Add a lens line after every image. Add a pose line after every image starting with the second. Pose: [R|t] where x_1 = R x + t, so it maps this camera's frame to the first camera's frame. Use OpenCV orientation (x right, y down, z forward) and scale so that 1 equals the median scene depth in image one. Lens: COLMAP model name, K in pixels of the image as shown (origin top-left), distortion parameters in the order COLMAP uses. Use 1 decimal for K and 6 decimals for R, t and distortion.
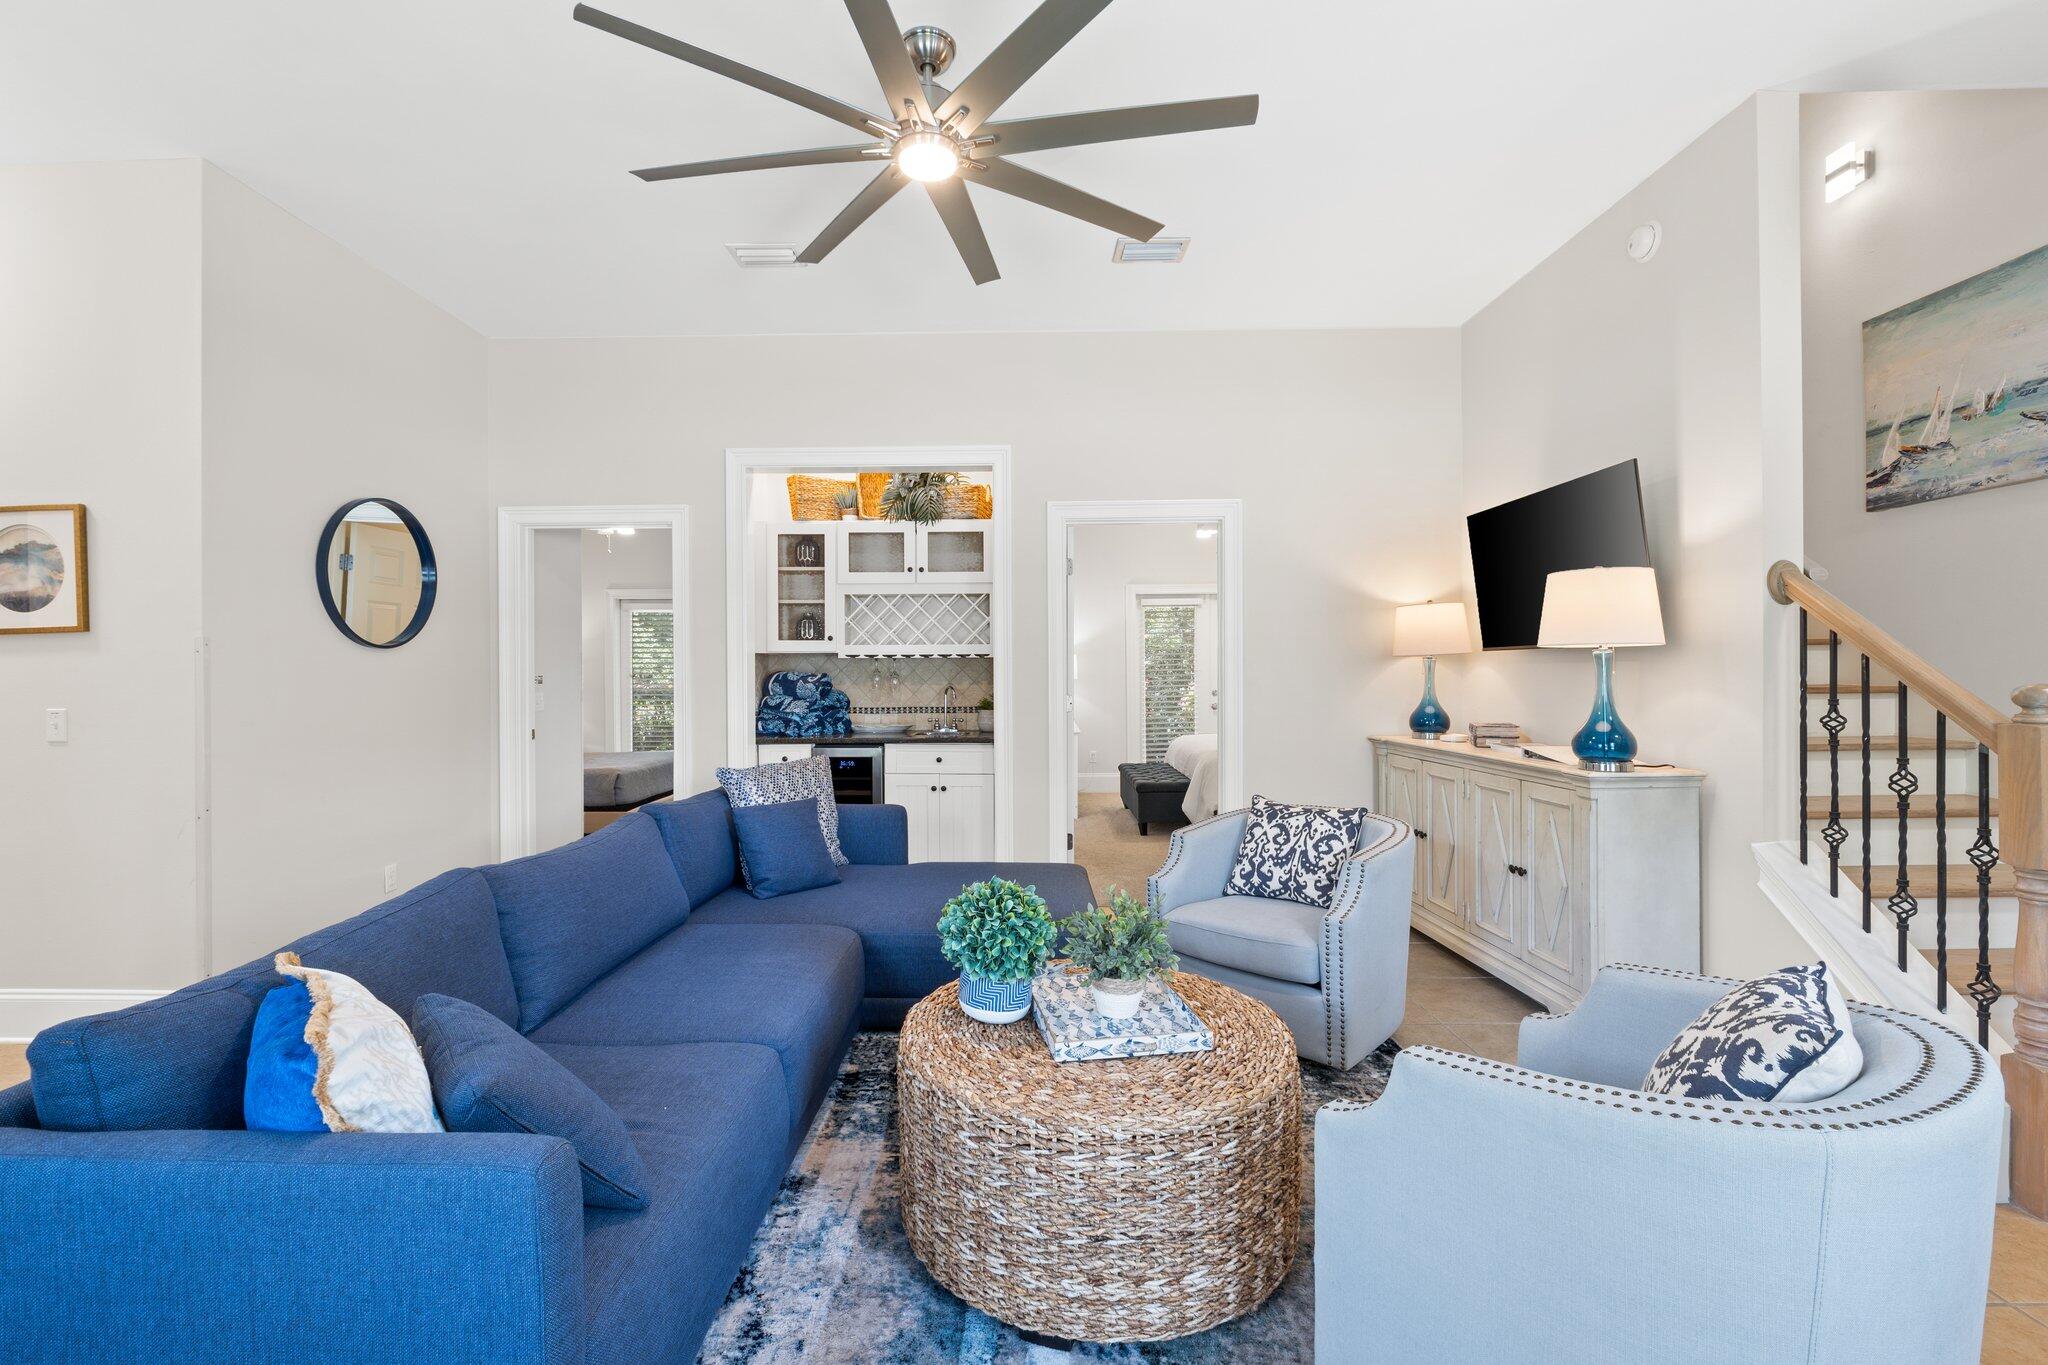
lens RADIAL K [[864.5, 0, 1026.7], [0, 864.5, 678.7], [0, 0, 1]] dist [-0.000282, 0.000048]
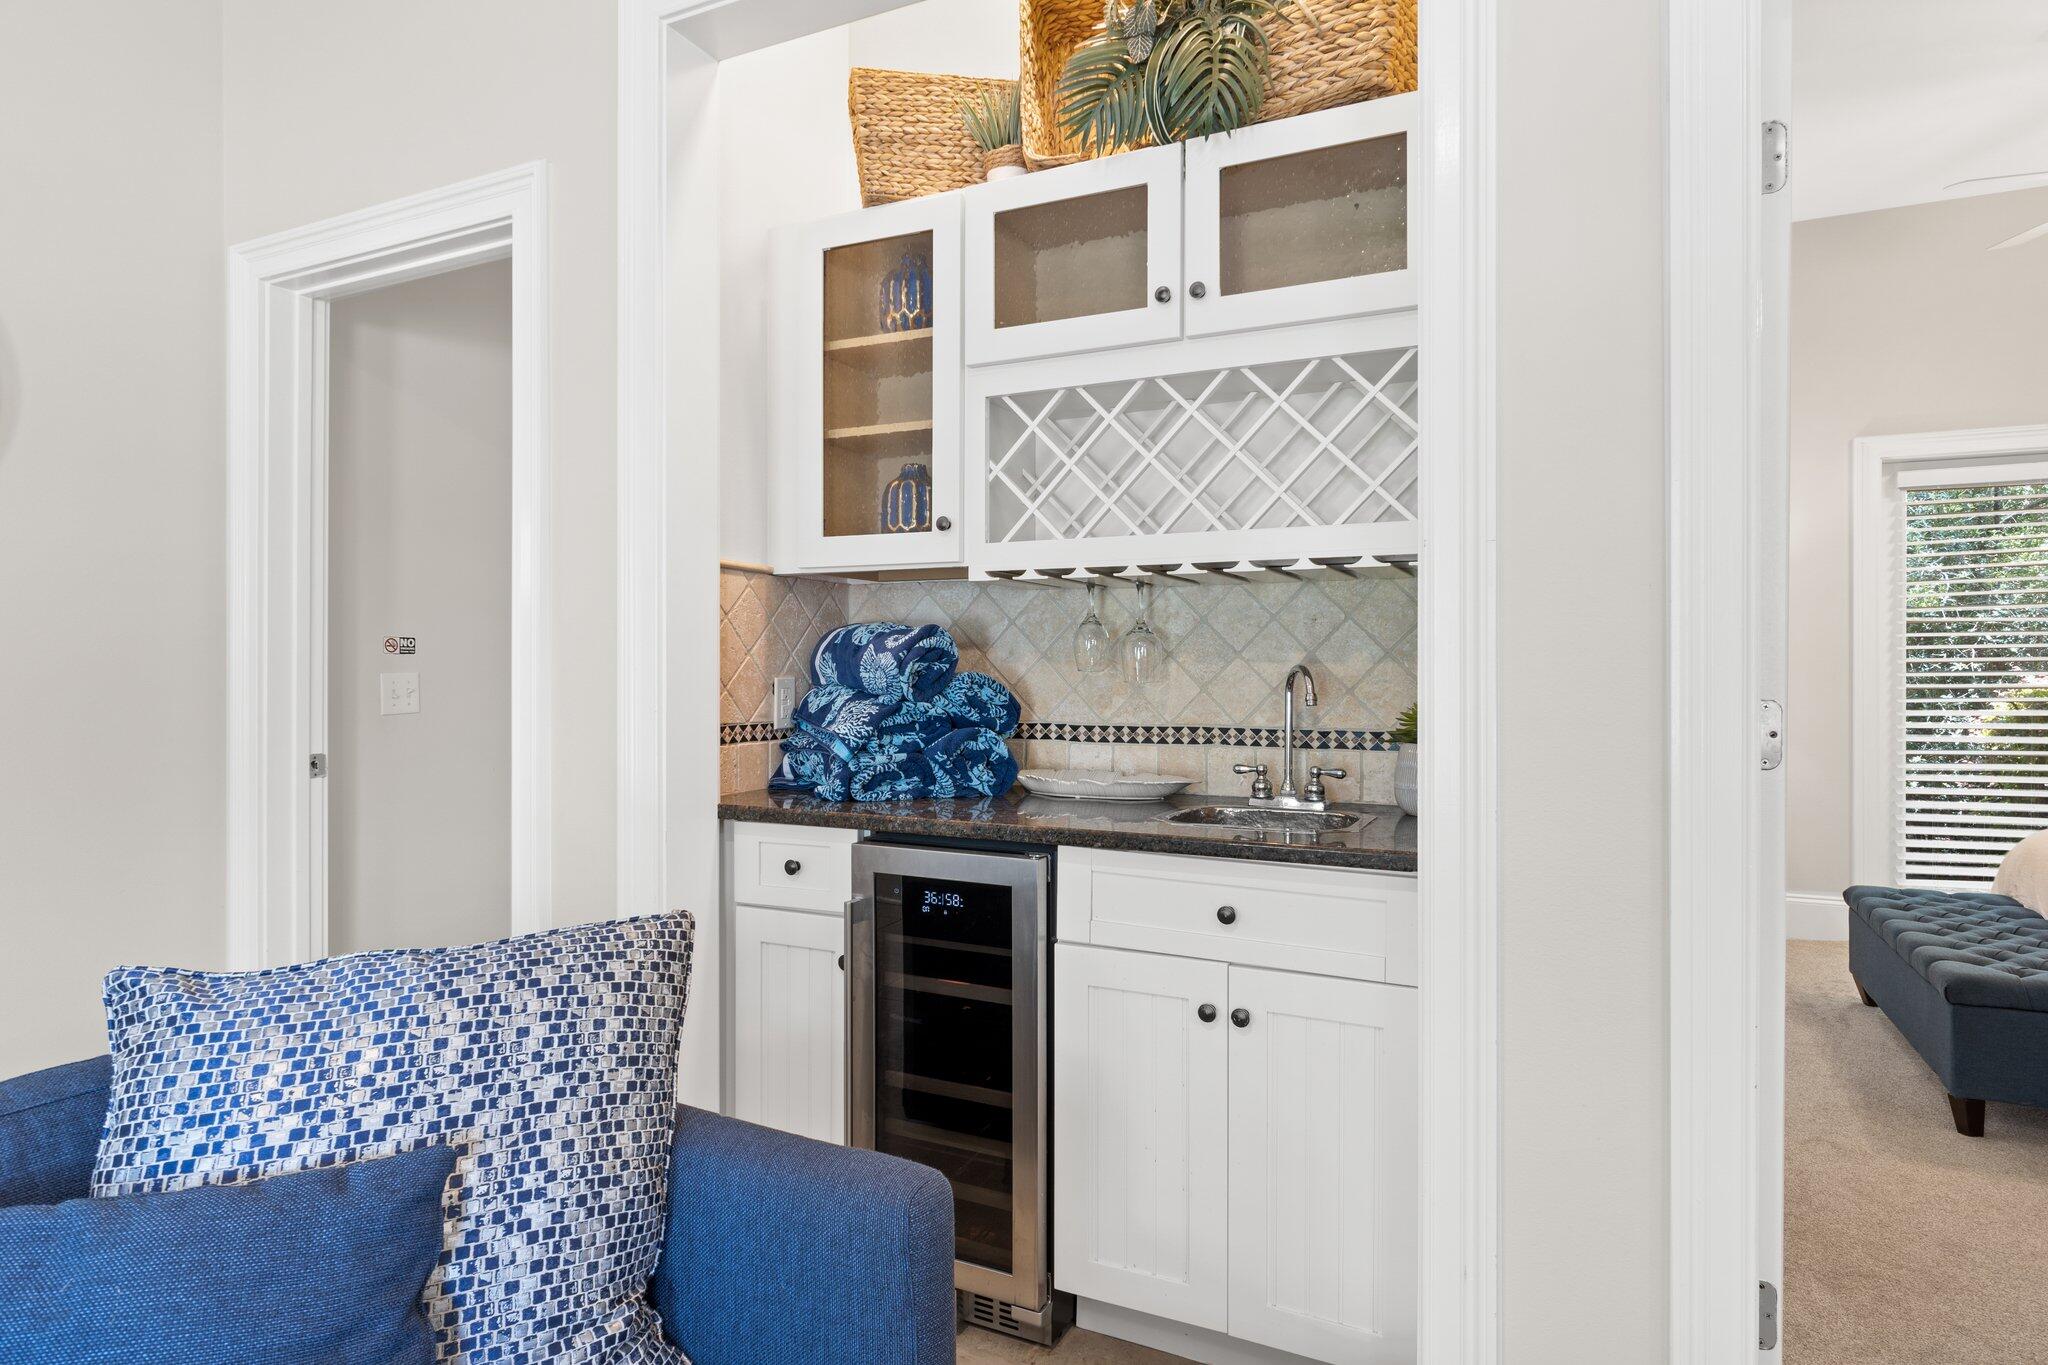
lens RADIAL K [[1218.5, 0, 1020.1], [0, 1218.5, 660.8], [0, 0, 1]] dist [0.008723, 0.001110]
pose [[0.905312, 0.002842, -0.424737, 0.008853], [-0.009038, 0.999880, -0.012572, 0.014300], [0.424650, 0.015220, 0.905230, 0.568427]]
